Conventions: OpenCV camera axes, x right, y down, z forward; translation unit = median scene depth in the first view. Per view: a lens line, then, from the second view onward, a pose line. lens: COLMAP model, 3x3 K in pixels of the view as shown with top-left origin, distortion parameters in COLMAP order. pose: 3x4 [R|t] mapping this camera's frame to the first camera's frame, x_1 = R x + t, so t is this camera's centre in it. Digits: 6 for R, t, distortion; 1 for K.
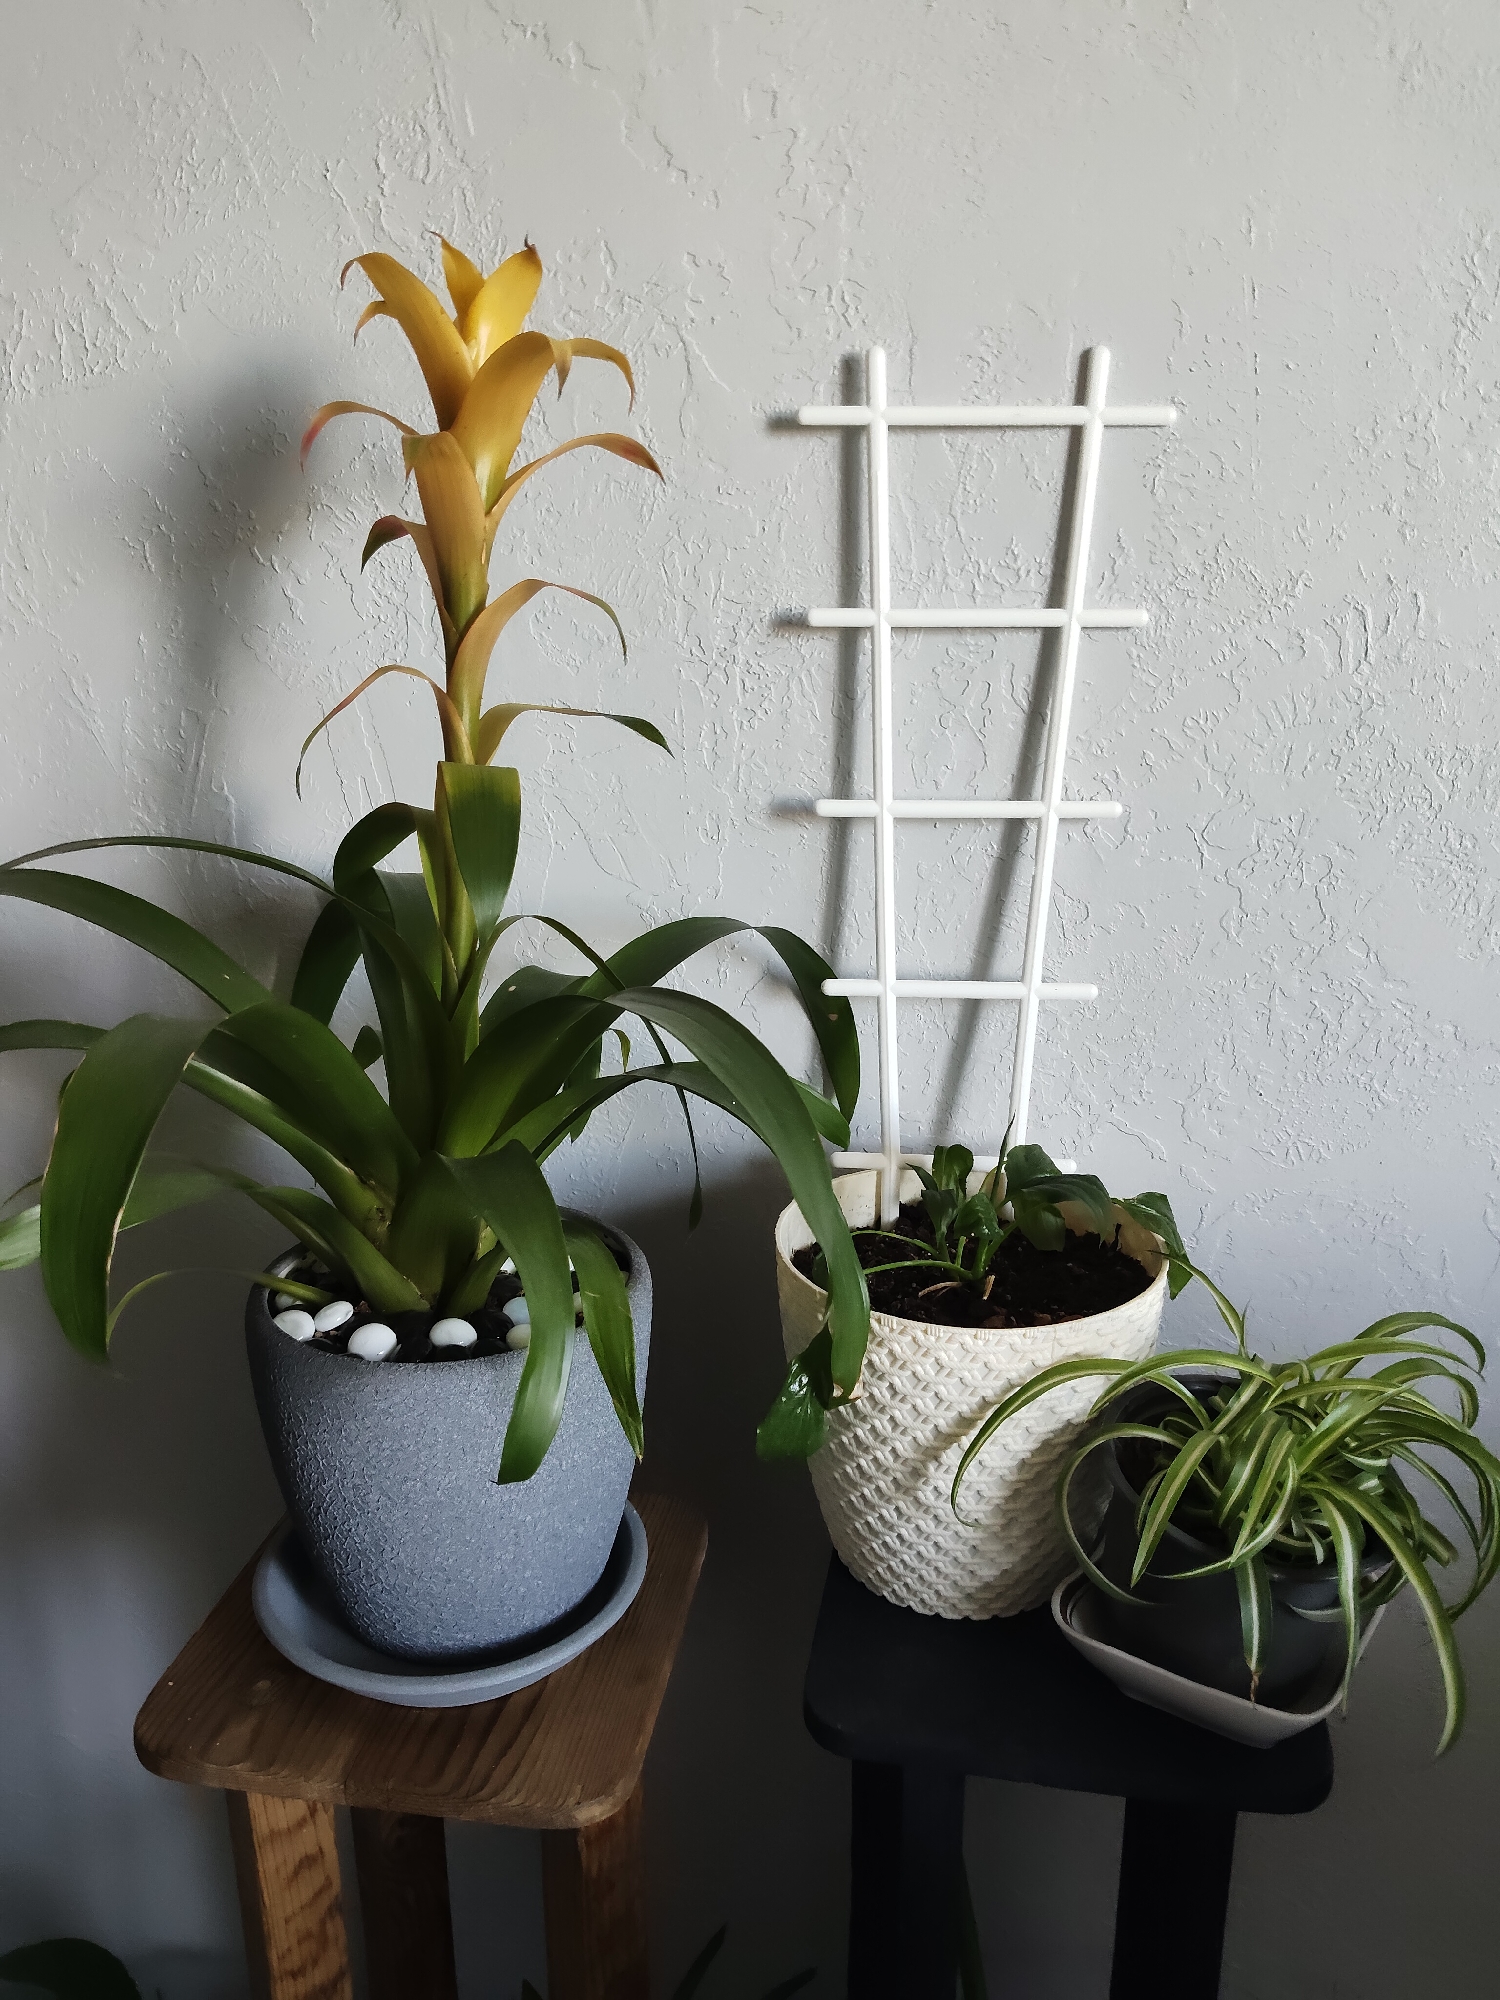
lens RADIAL K [[1532.8, 0, 644.0], [0, 1532.8, 998.0], [0, 0, 1]] dist [0.059666, -0.132065]
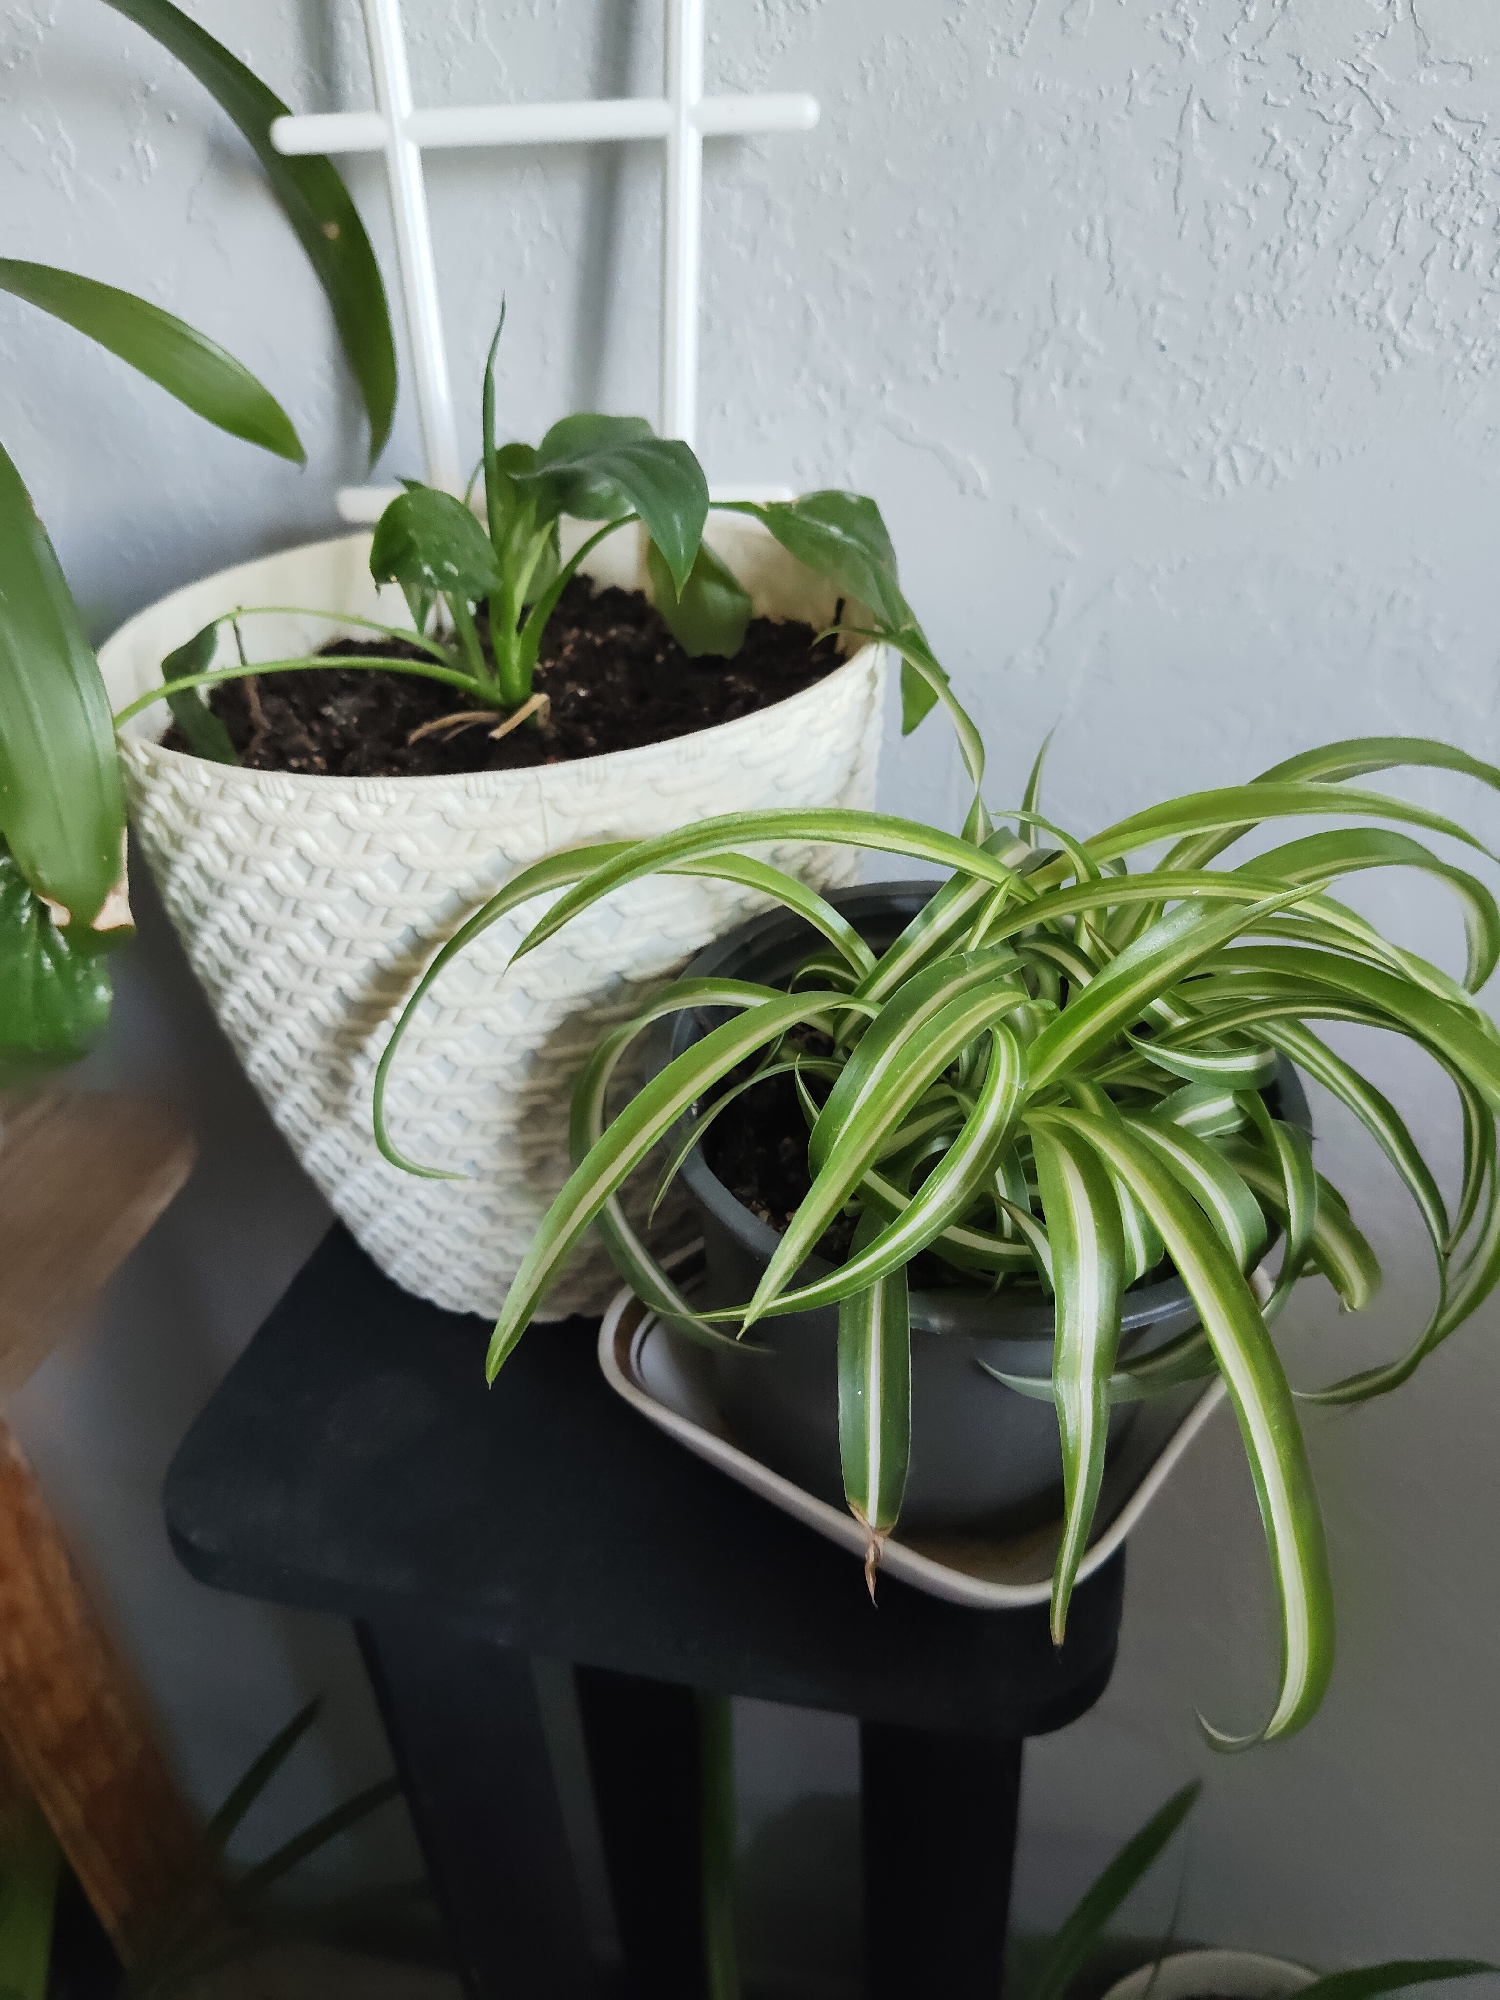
lens RADIAL K [[1549.5, 0, 717.8], [0, 1549.5, 974.5], [0, 0, 1]] dist [0.019647, -0.077521]
pose [[0.998979, -0.011780, -0.043624, 0.316850], [0.022896, 0.964270, 0.263931, 0.143467], [0.038956, -0.264660, 0.963554, 0.520029]]
